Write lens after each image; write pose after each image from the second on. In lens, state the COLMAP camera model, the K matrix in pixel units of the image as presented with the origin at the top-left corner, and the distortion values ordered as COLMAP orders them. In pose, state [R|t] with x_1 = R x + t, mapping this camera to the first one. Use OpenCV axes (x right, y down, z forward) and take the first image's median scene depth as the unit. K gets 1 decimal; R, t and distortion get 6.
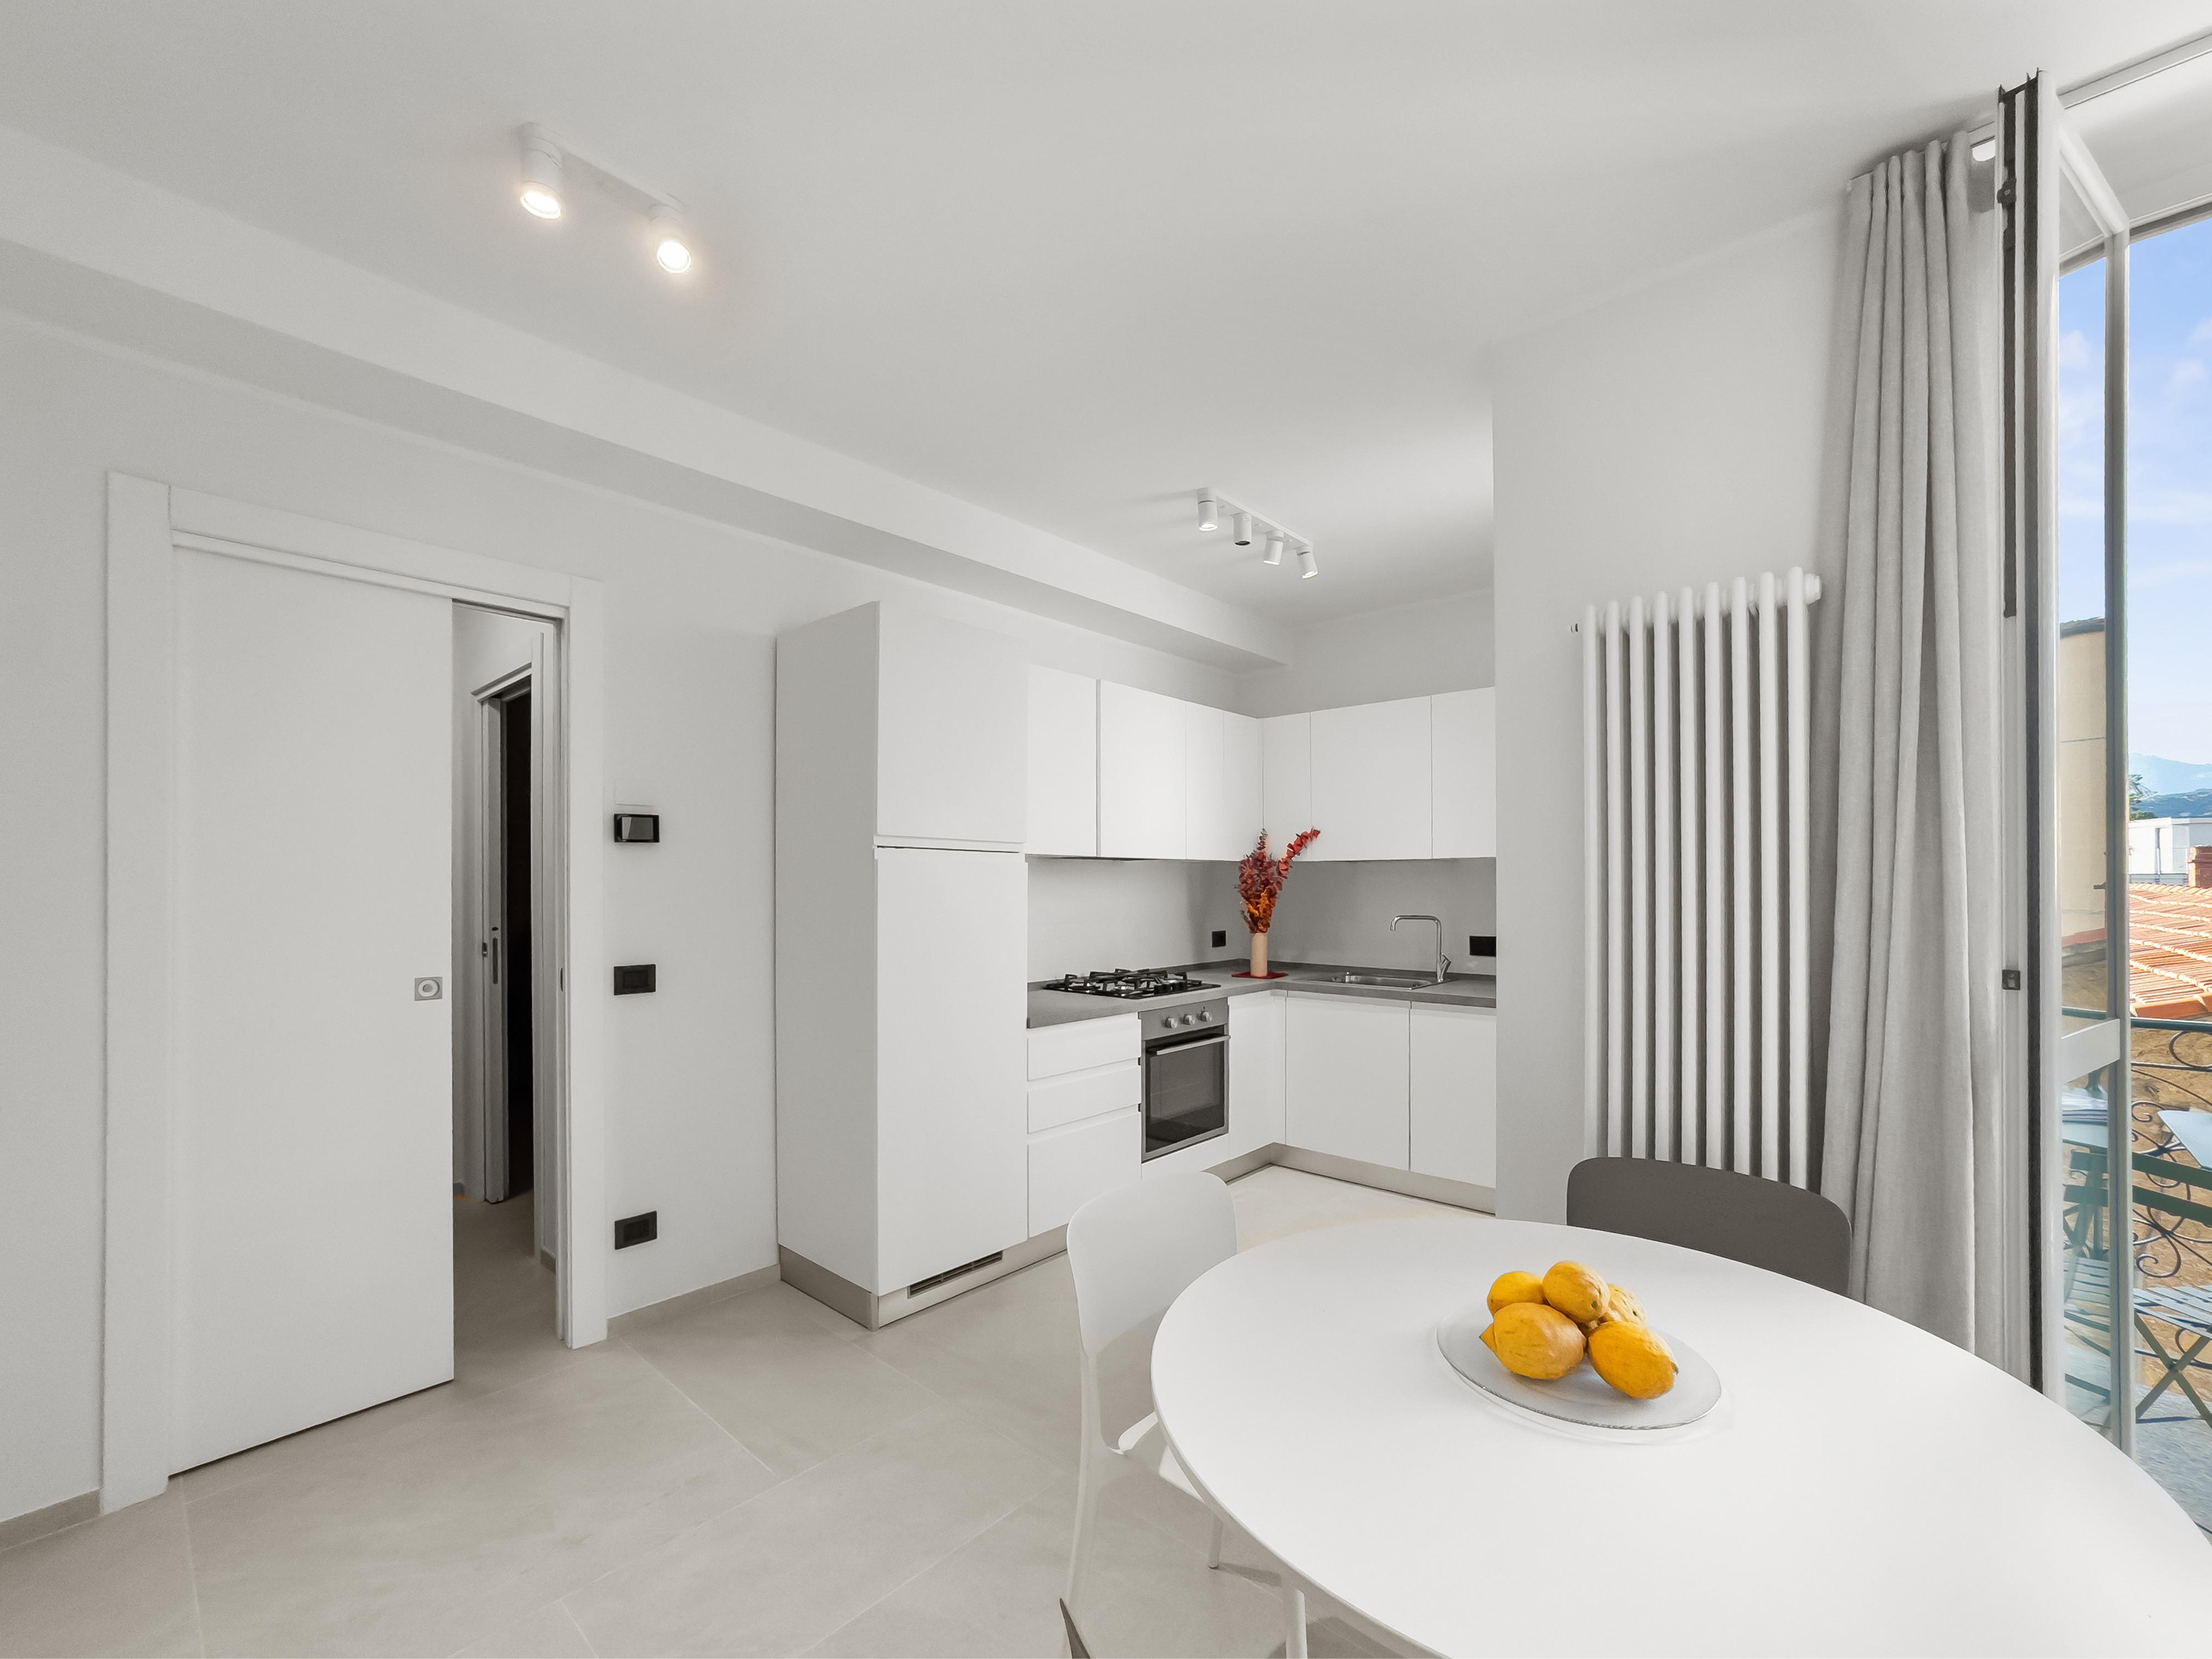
lens RADIAL K [[941.7, 0, 1121.6], [0, 941.7, 896.7], [0, 0, 1]] dist [-0.001581, 0.000970]
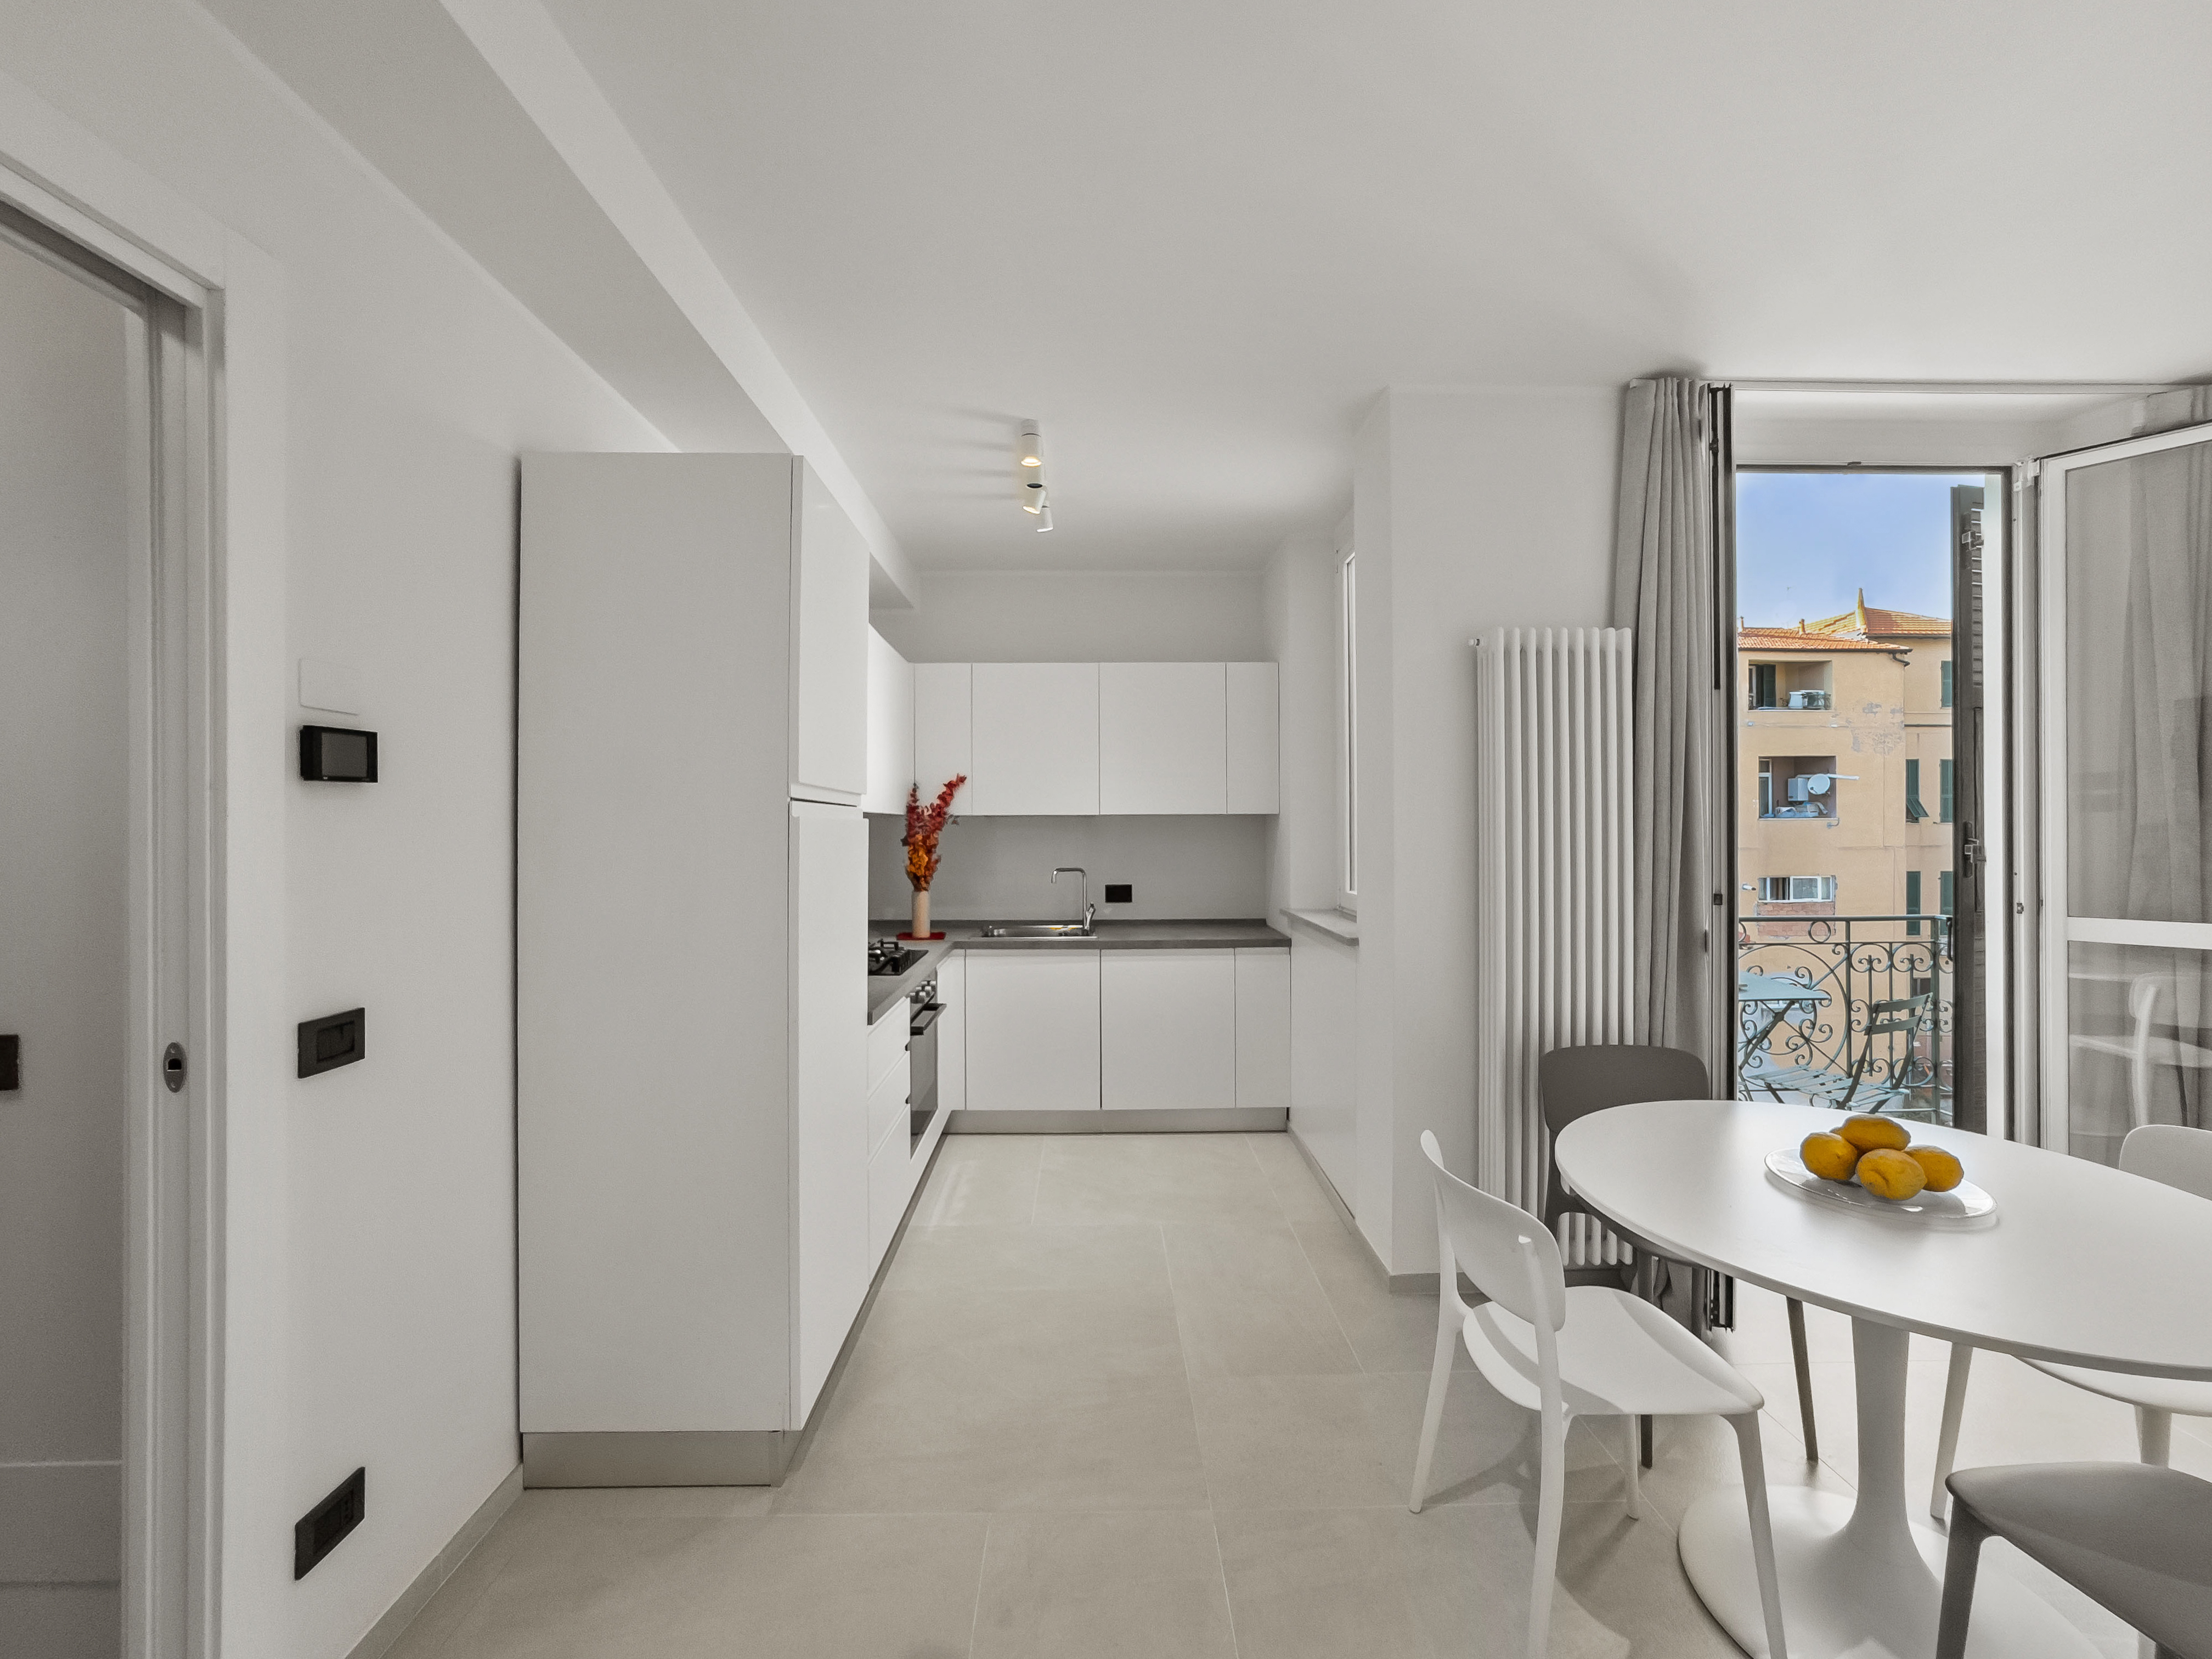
lens RADIAL K [[923.3, 0, 1096.9], [0, 923.3, 823.6], [0, 0, 1]] dist [-0.045873, 0.021318]
pose [[0.728991, -0.000176, 0.684523, -0.447238], [0.014066, 0.999793, -0.014722, -0.016331], [-0.684379, 0.020361, 0.728842, 0.272475]]
